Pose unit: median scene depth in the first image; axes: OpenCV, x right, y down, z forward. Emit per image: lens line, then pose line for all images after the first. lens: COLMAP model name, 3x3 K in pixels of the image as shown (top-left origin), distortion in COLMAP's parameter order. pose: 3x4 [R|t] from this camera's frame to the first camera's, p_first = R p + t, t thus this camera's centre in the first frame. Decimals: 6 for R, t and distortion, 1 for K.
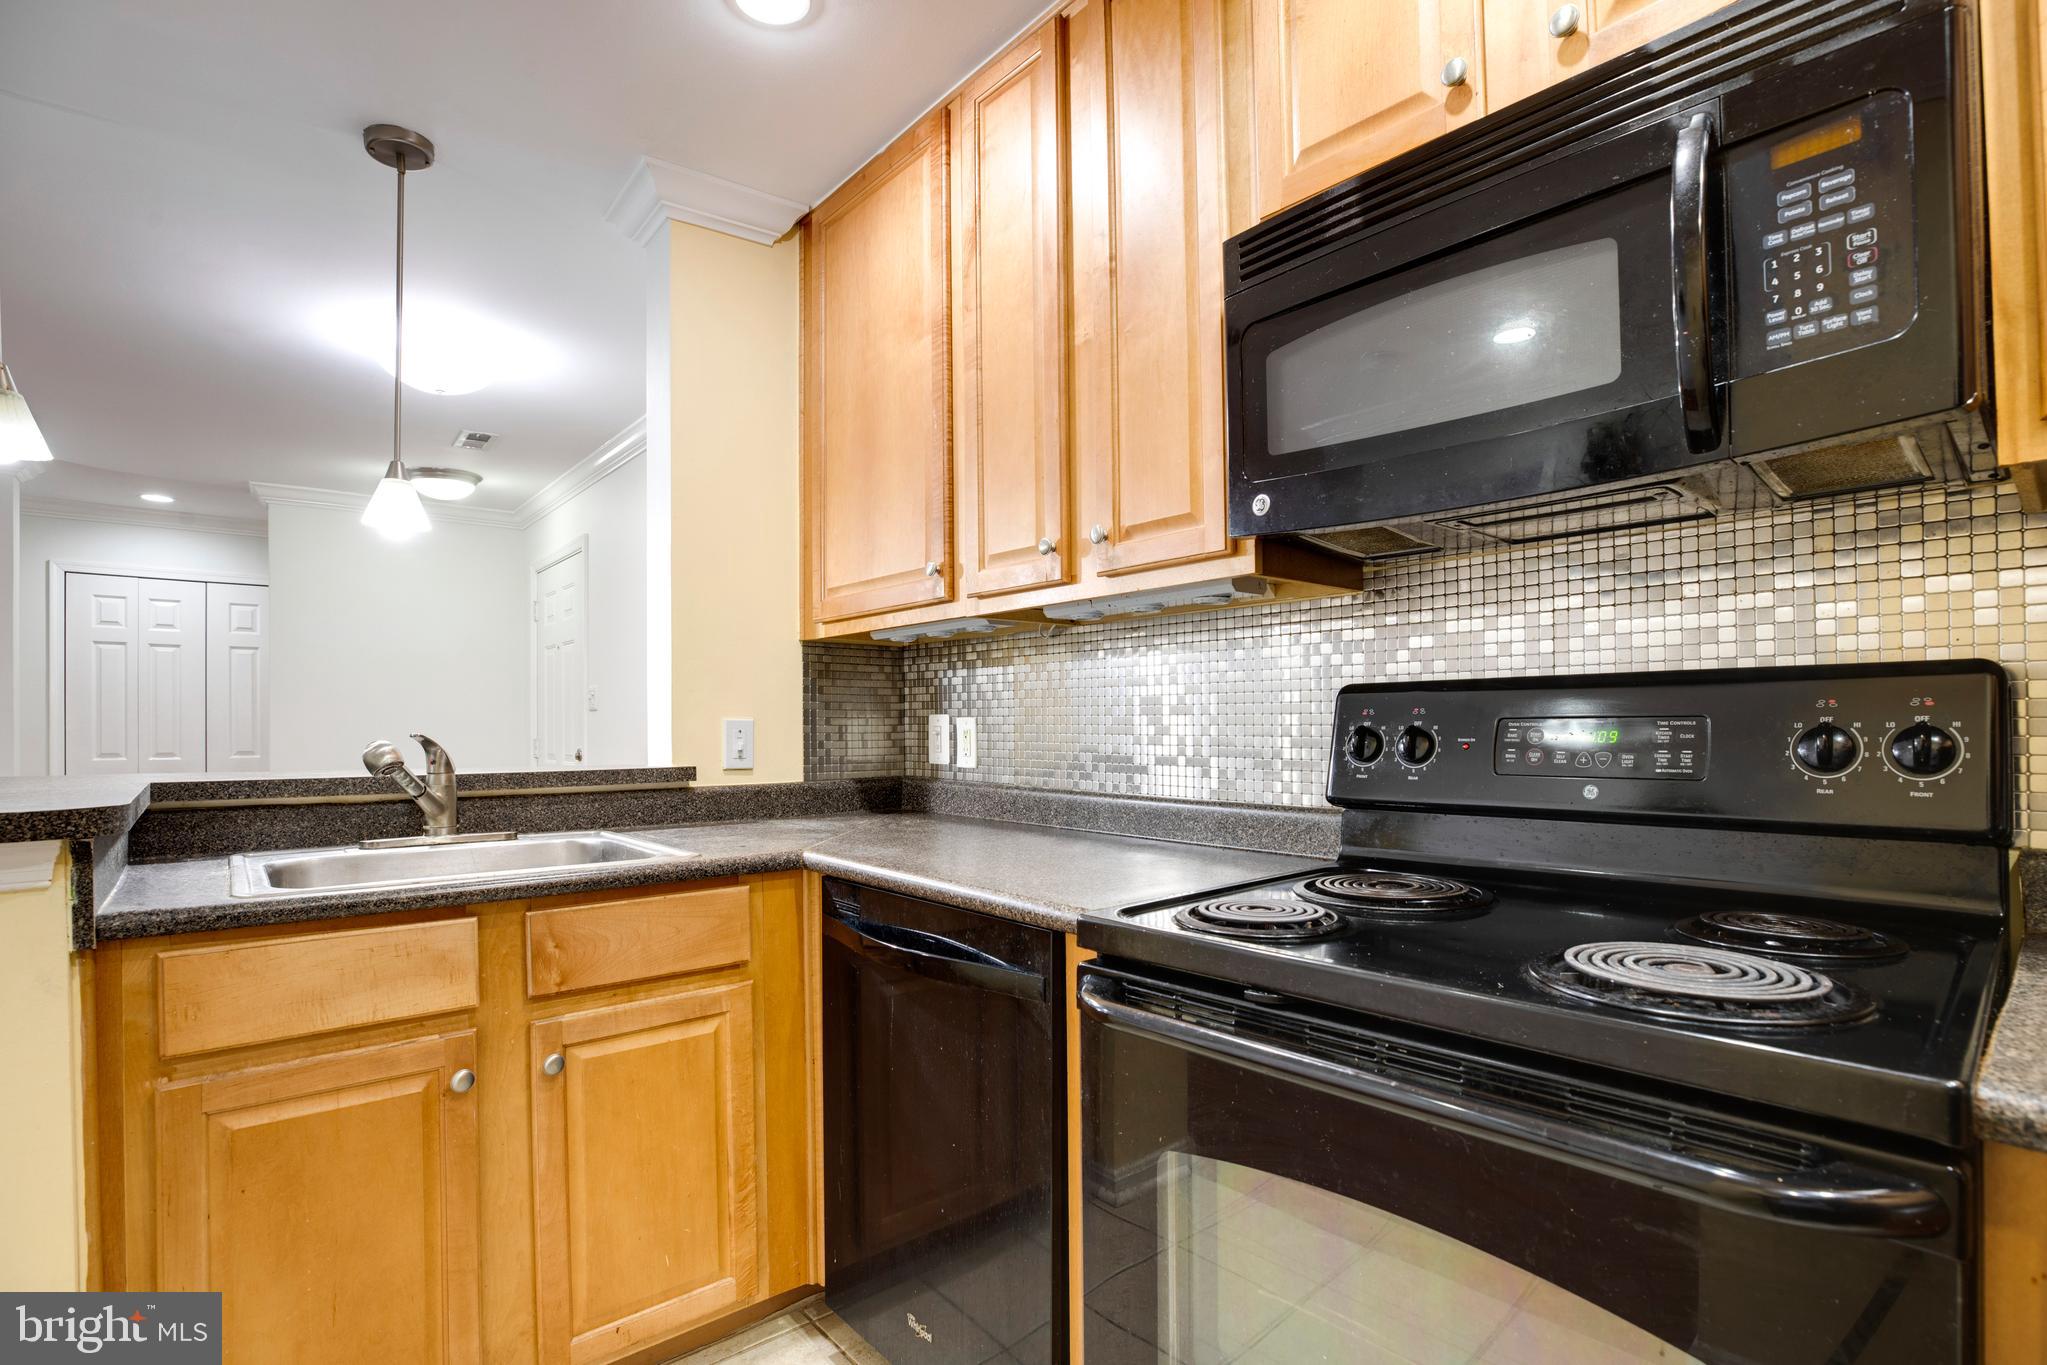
lens RADIAL K [[943.7, 0, 1076.6], [0, 943.7, 717.9], [0, 0, 1]] dist [-0.038719, 0.008049]
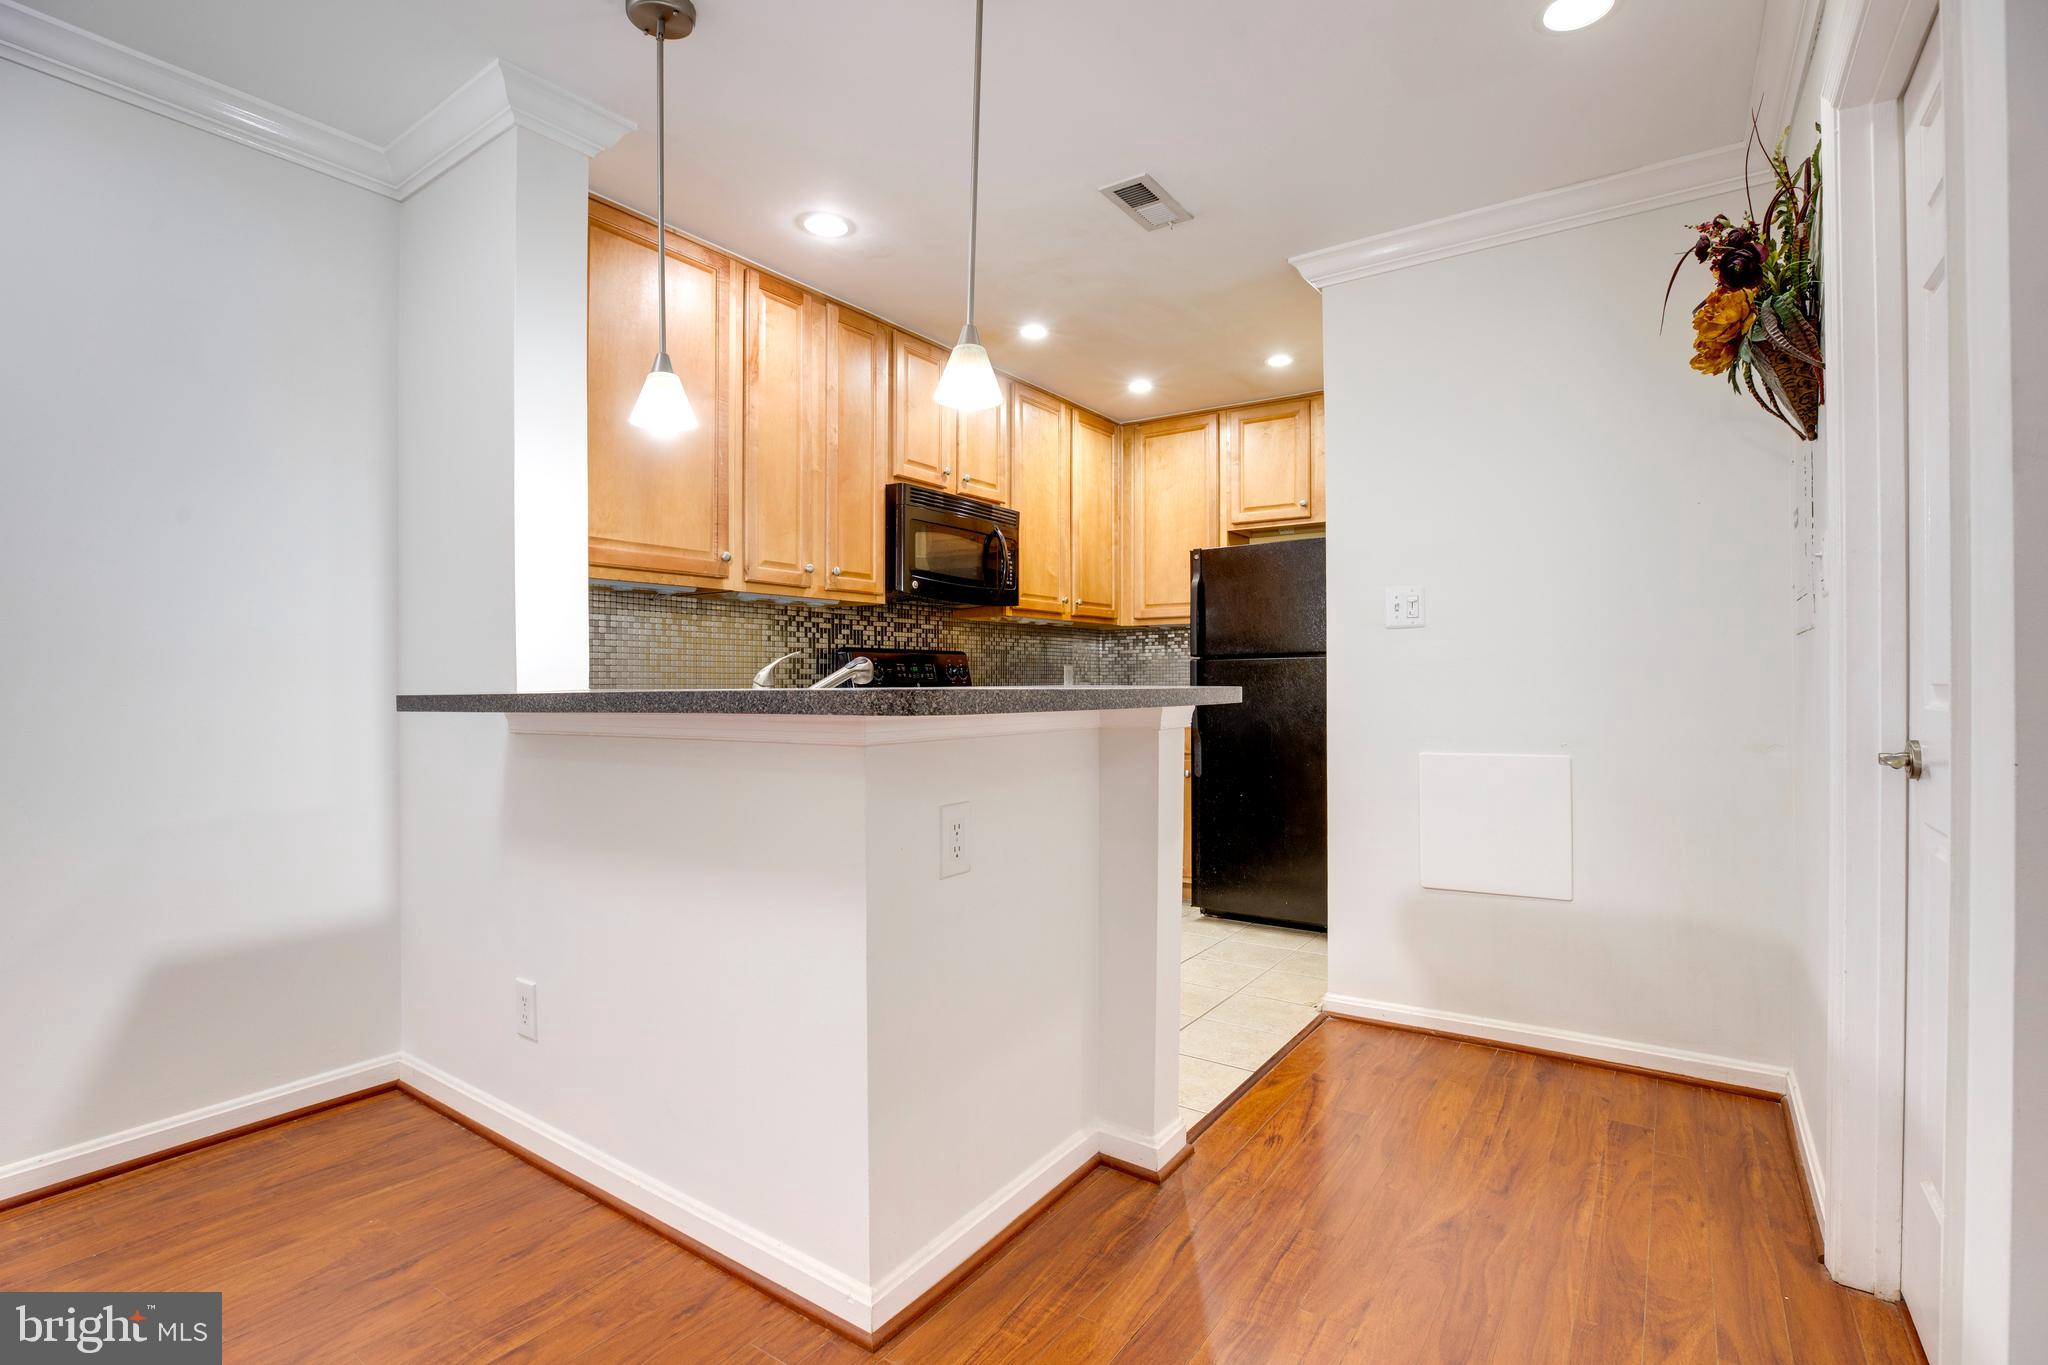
lens RADIAL K [[944.2, 0, 1012.7], [0, 944.2, 673.9], [0, 0, 1]] dist [-0.038719, 0.008049]
pose [[-0.208460, 0.015020, 0.977915, -2.022265], [-0.002038, 0.999873, -0.015792, 0.064904], [-0.978029, -0.005284, -0.208403, 1.007605]]
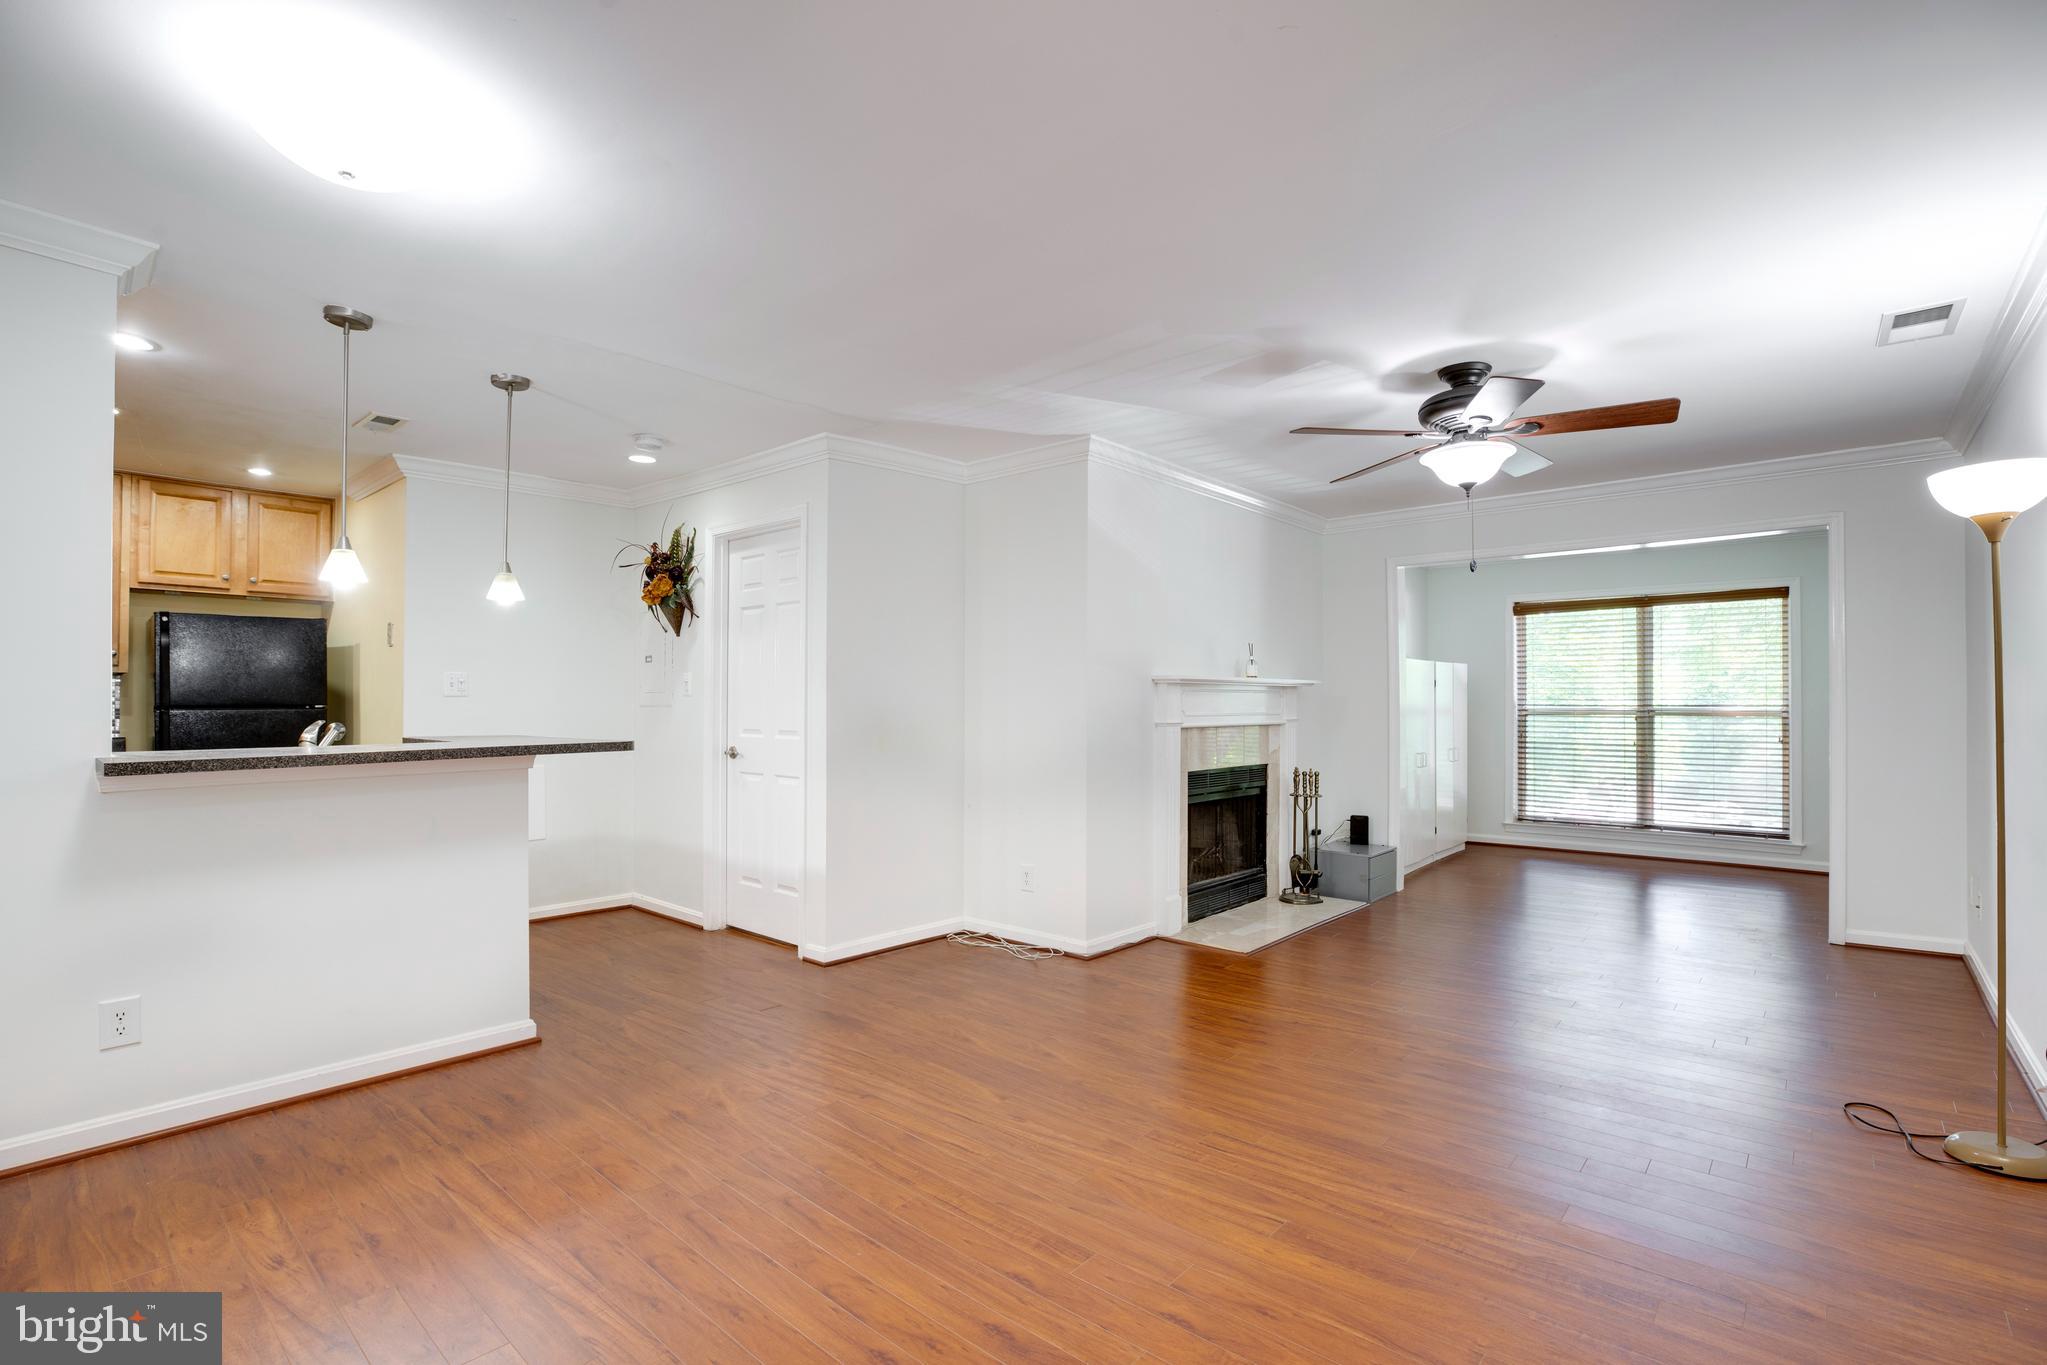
lens RADIAL K [[943.7, 0, 1027.0], [0, 943.7, 693.5], [0, 0, 1]] dist [-0.038719, 0.008049]
pose [[-0.995387, 0.009180, -0.095504, -1.966899], [0.010732, 0.999818, -0.015746, 0.004903], [0.095342, -0.016699, -0.995305, 3.003681]]
